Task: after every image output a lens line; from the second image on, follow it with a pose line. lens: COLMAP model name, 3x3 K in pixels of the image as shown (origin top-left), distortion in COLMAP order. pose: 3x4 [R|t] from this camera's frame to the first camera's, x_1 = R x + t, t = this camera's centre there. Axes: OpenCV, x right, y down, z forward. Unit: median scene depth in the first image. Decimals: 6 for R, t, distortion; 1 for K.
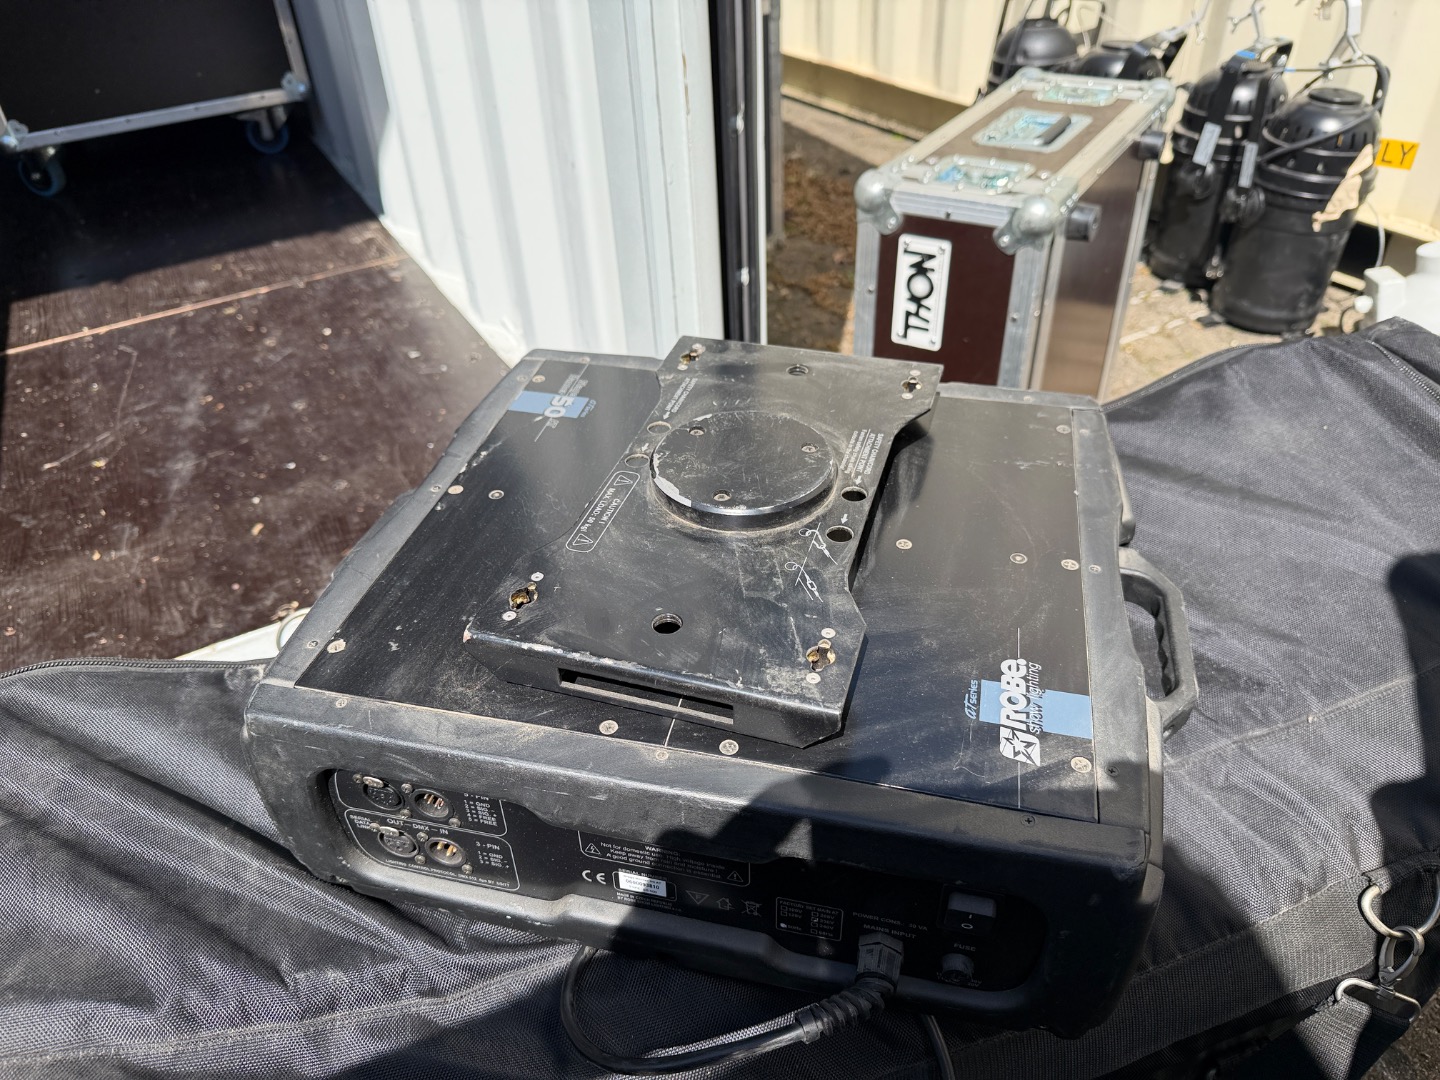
lens RADIAL K [[1015.1, 0, 720.0], [0, 1015.1, 540.0], [0, 0, 1]] dist [-0.020174, -0.002582]
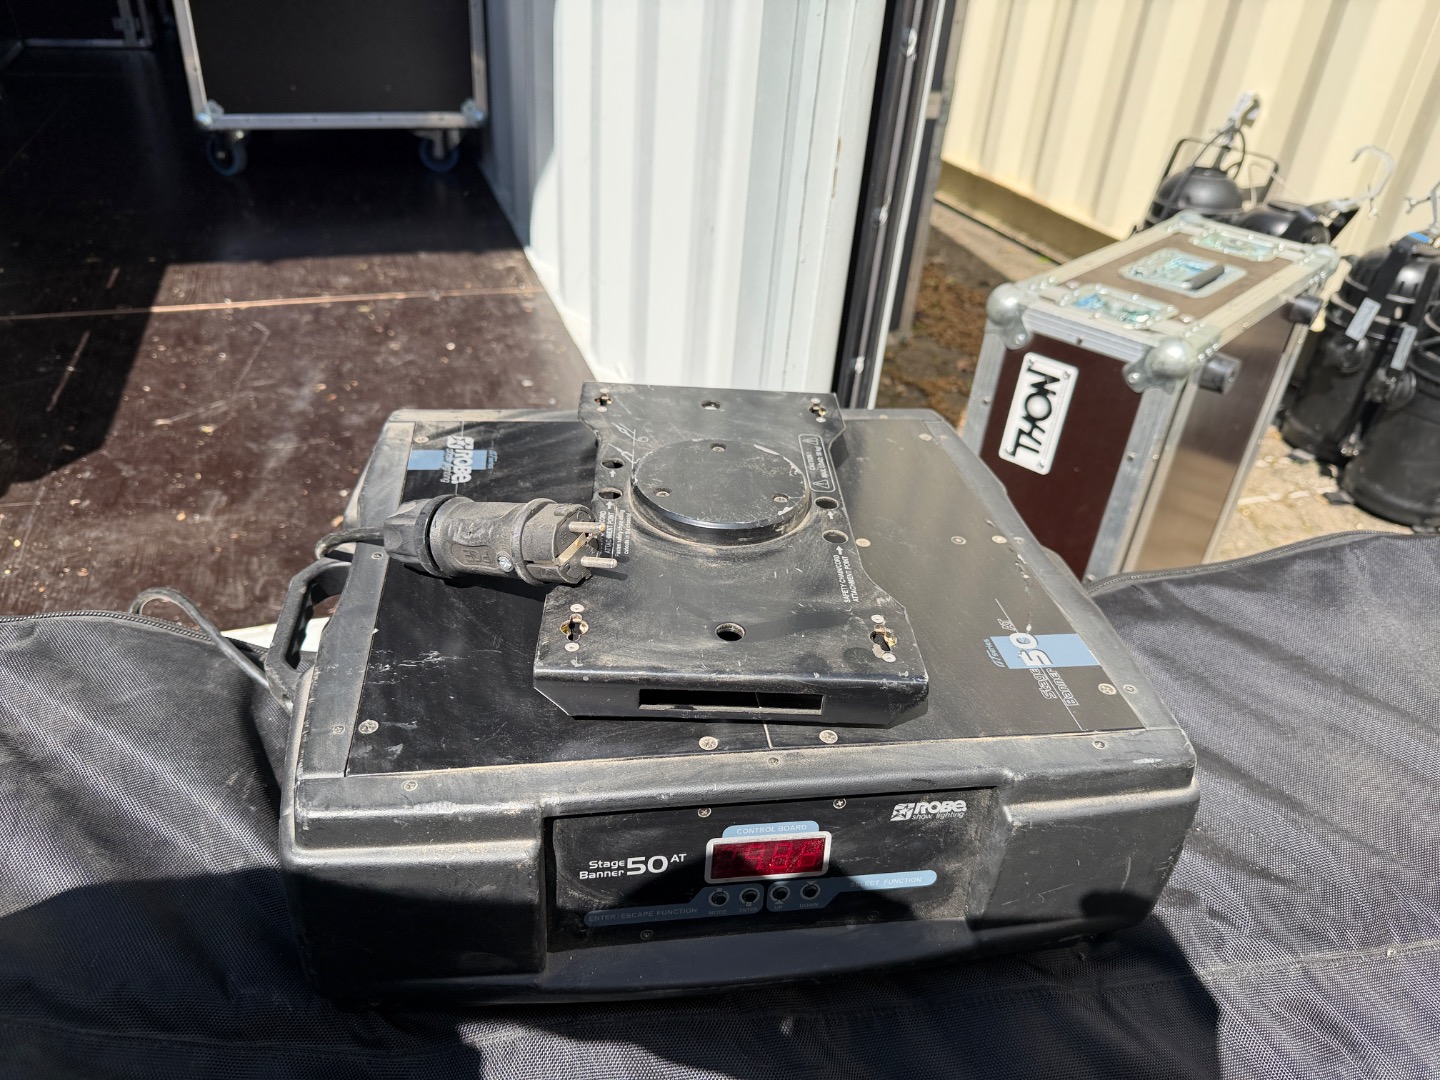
lens RADIAL K [[1016.6, 0, 720.6], [0, 1016.6, 534.6], [0, 0, 1]] dist [-0.018013, -0.005655]
pose [[0.977494, 0.192447, -0.086422, 0.006436], [-0.198560, 0.977675, -0.068738, -0.003658], [0.071264, 0.084351, 0.993884, 0.018897]]
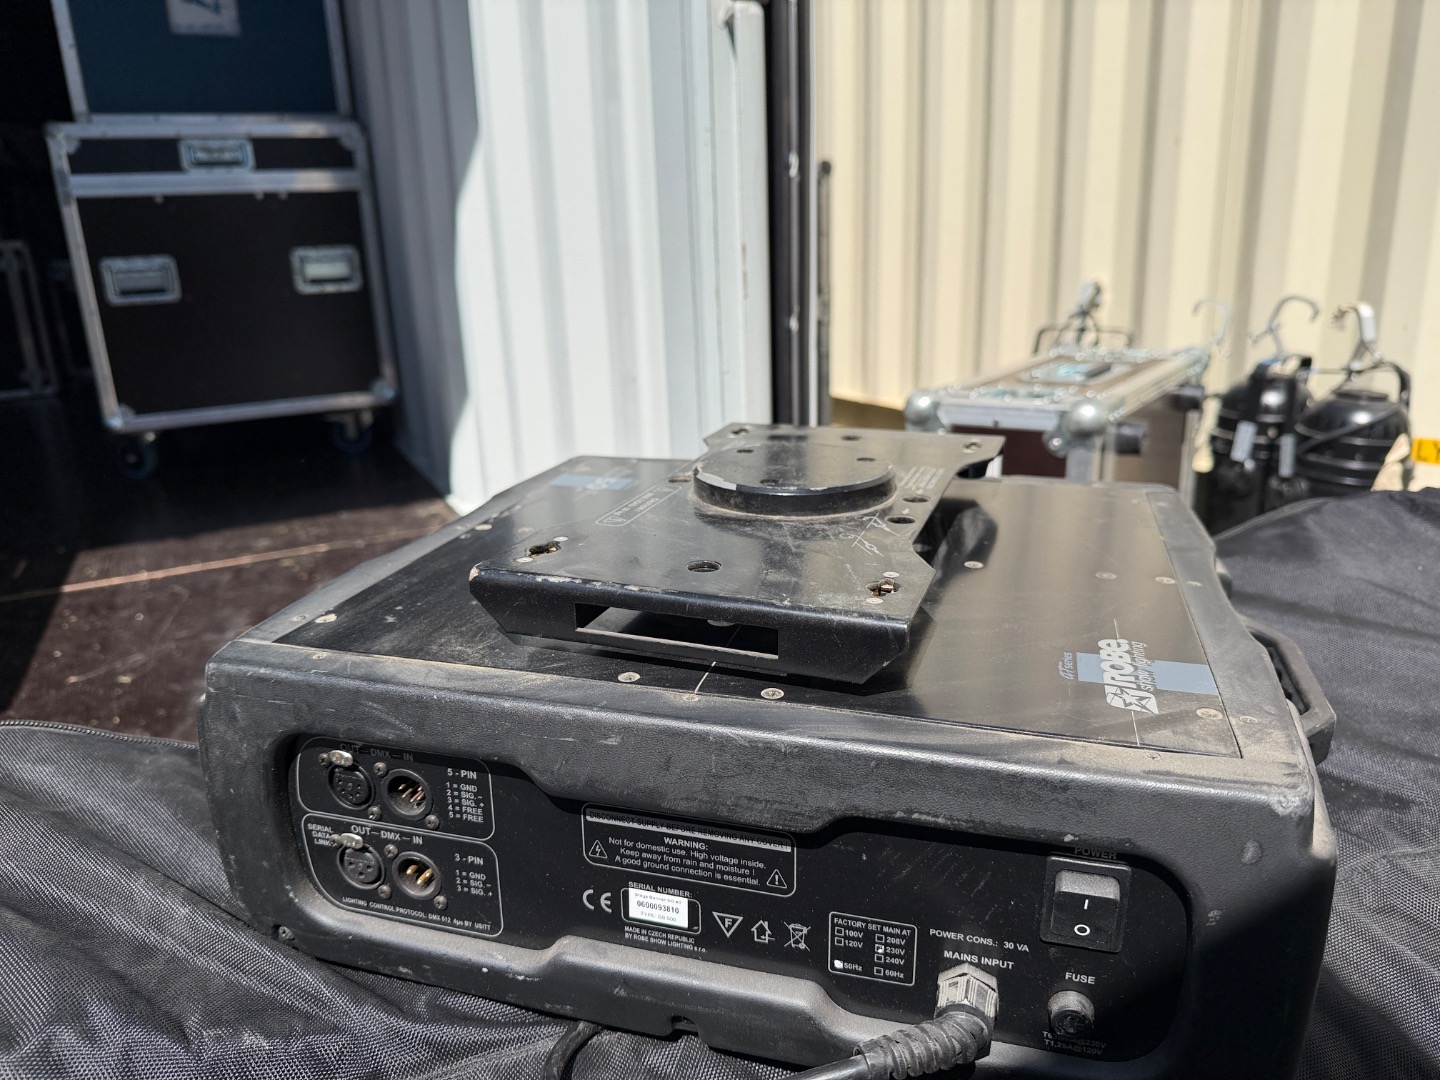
lens RADIAL K [[1023.0, 0, 734.7], [0, 1023.0, 544.2], [0, 0, 1]] dist [-0.020934, -0.006276]
pose [[0.999058, 0.023680, -0.036375, 0.001620], [-0.034664, 0.939664, -0.340337, 0.113772], [0.026121, 0.341278, 0.939600, 0.054147]]
